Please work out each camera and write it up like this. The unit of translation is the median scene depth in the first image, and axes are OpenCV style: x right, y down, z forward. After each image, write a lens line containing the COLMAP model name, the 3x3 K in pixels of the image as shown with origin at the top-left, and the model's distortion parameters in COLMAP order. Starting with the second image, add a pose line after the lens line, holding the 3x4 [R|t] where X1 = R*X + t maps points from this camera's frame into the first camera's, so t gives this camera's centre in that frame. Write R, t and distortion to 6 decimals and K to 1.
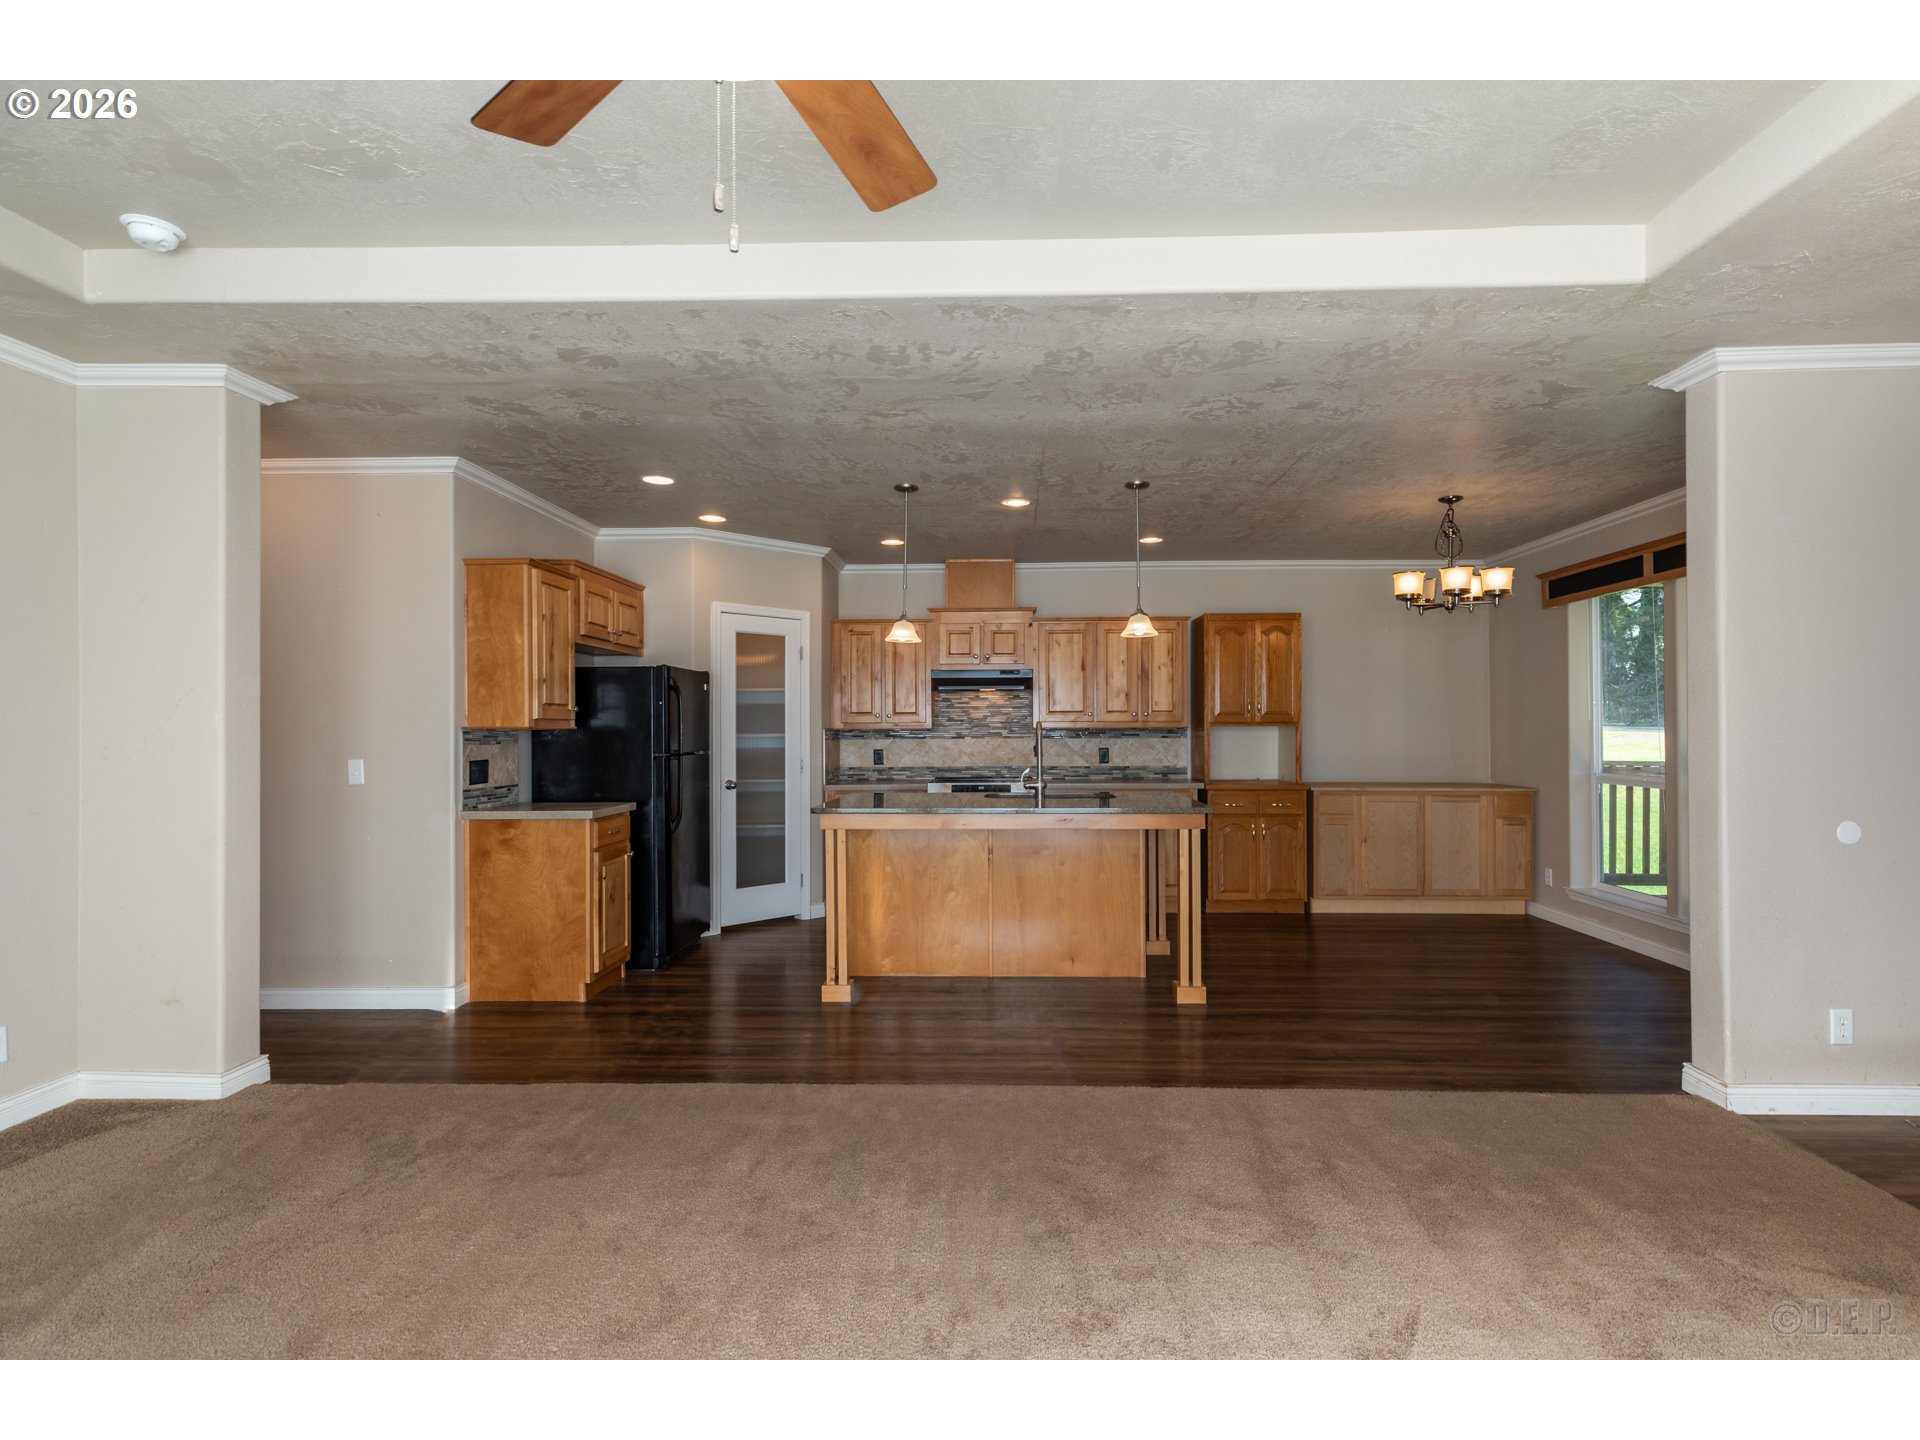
lens RADIAL K [[951.3, 0, 968.3], [0, 951.3, 726.2], [0, 0, 1]] dist [0.001868, 0.000133]
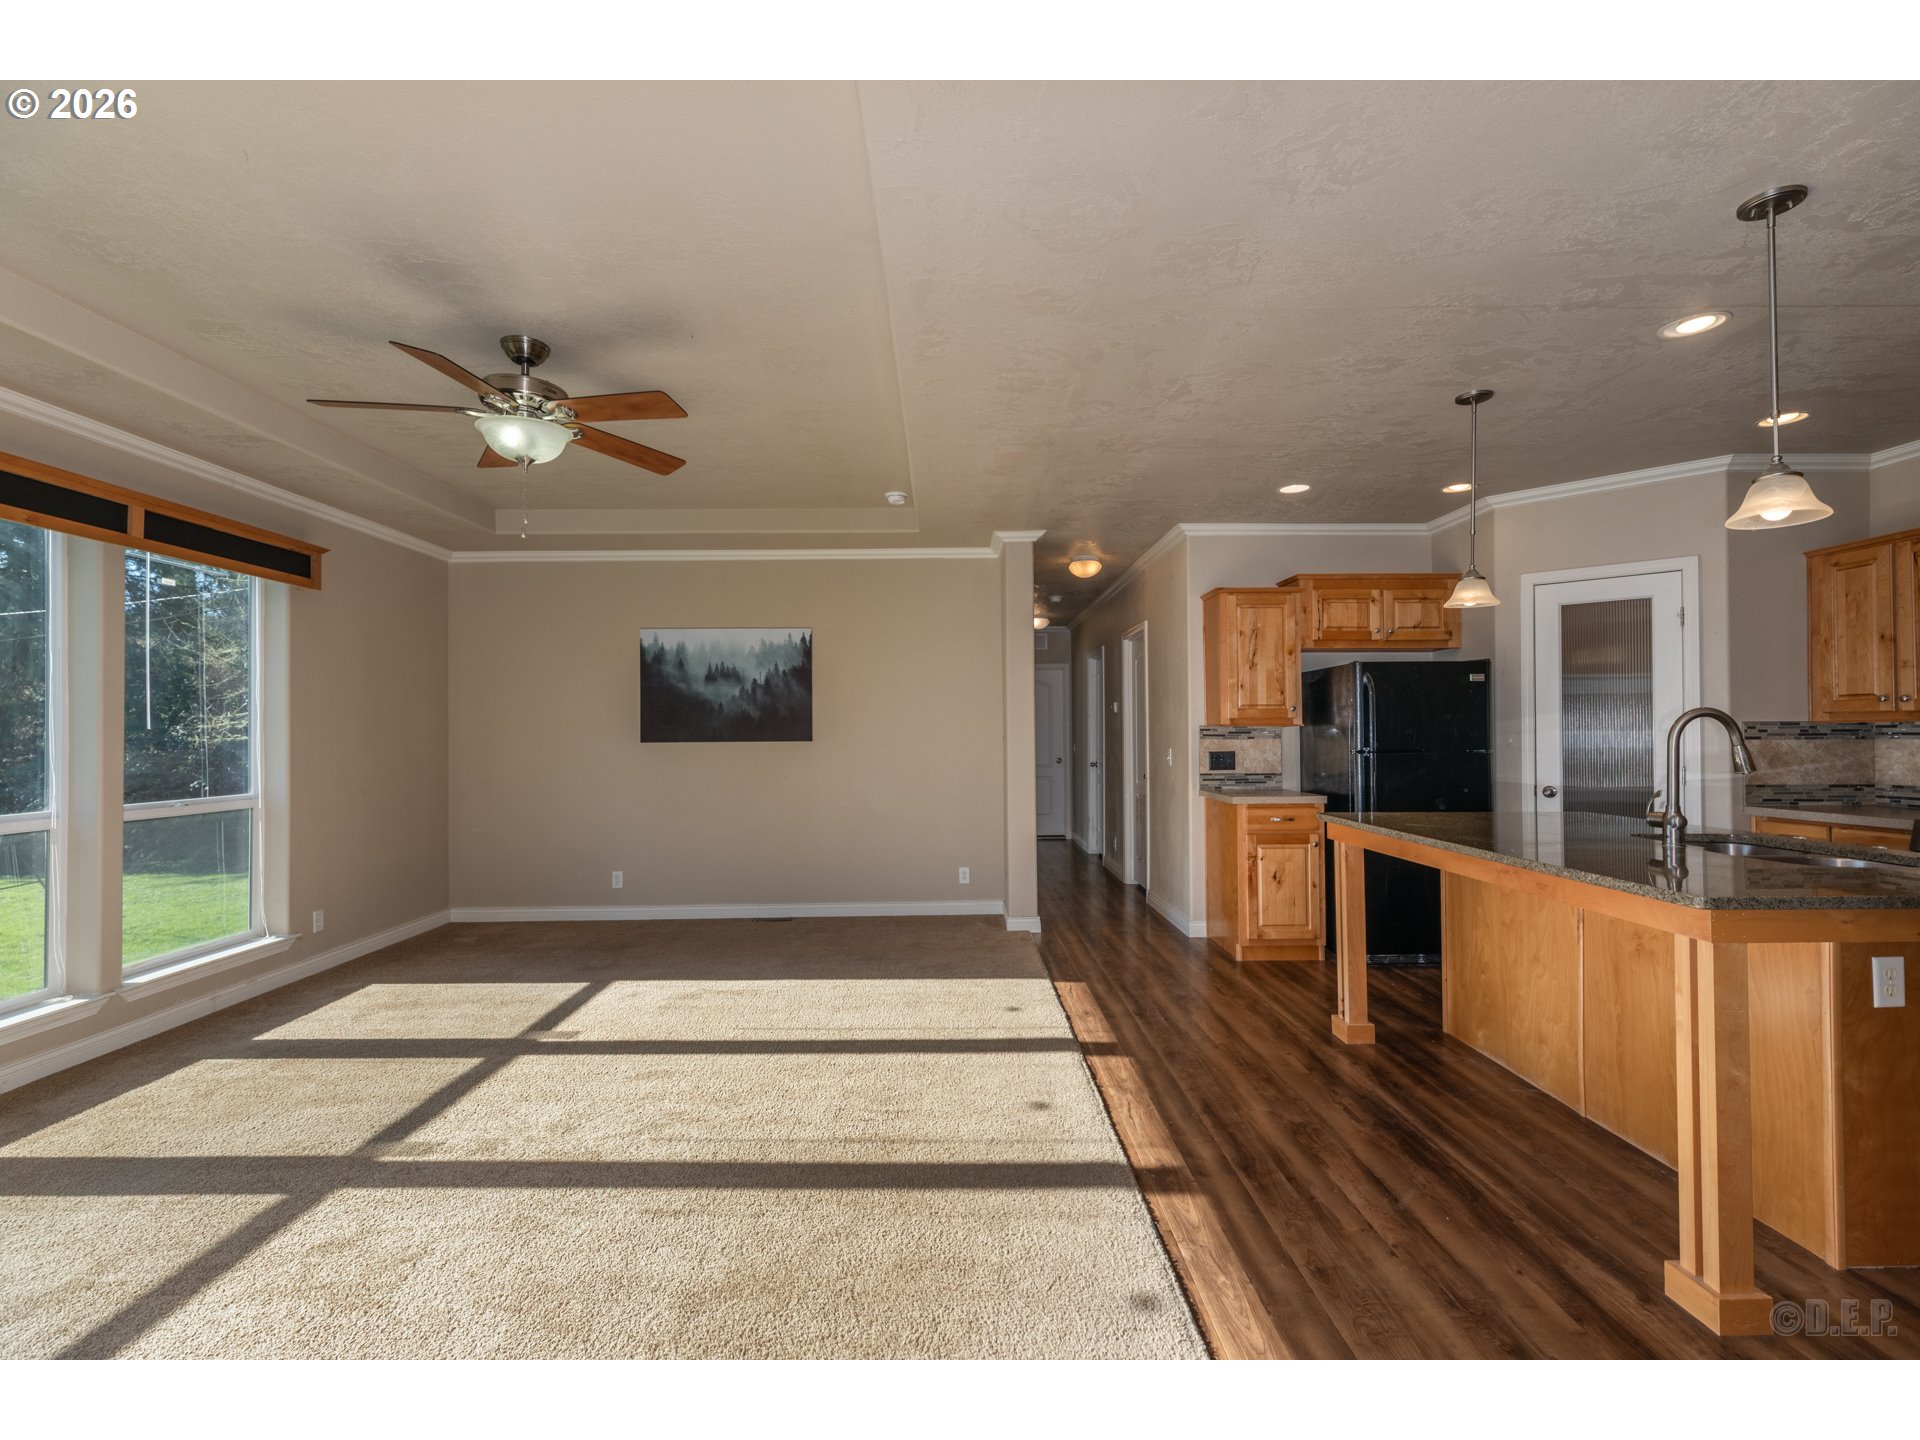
lens RADIAL K [[847.3, 0, 965.3], [0, 847.3, 722.2], [0, 0, 1]] dist [0.000857, -0.000073]
pose [[0.056117, -0.010395, -0.998370, 0.417465], [0.008857, 0.999912, -0.009913, 0.003541], [0.998385, -0.008286, 0.056204, 0.416664]]
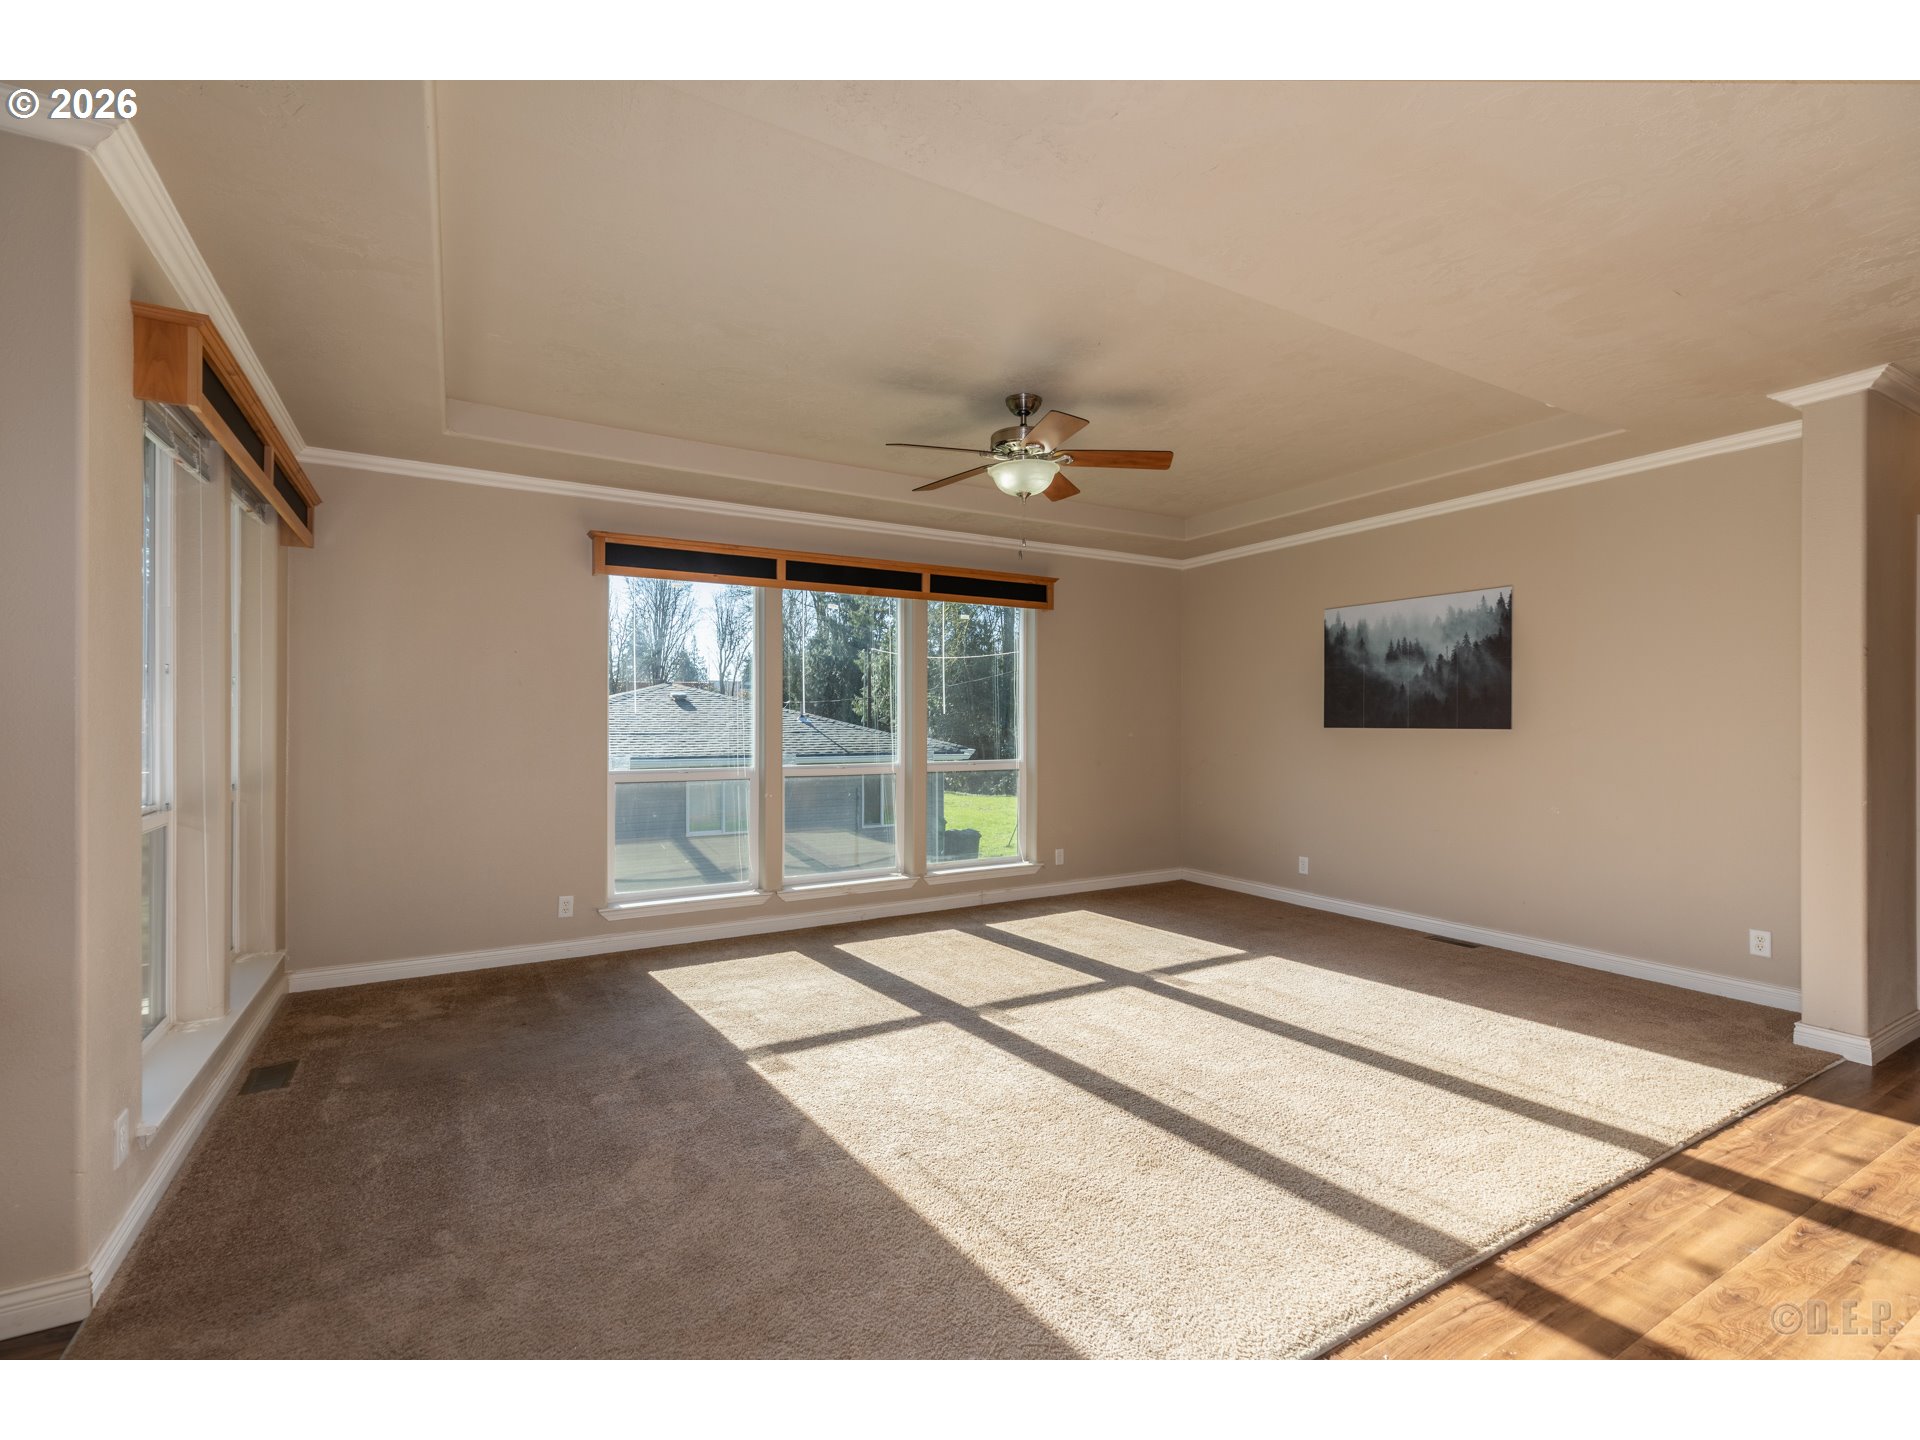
lens RADIAL K [[861.0, 0, 962.4], [0, 861.0, 722.7], [0, 0, 1]] dist [0.003406, 0.000680]
pose [[-0.843582, 0.003718, -0.536987, 0.291011], [0.002606, 0.999993, 0.002829, 0.004753], [0.536993, 0.000987, -0.843586, 0.665443]]
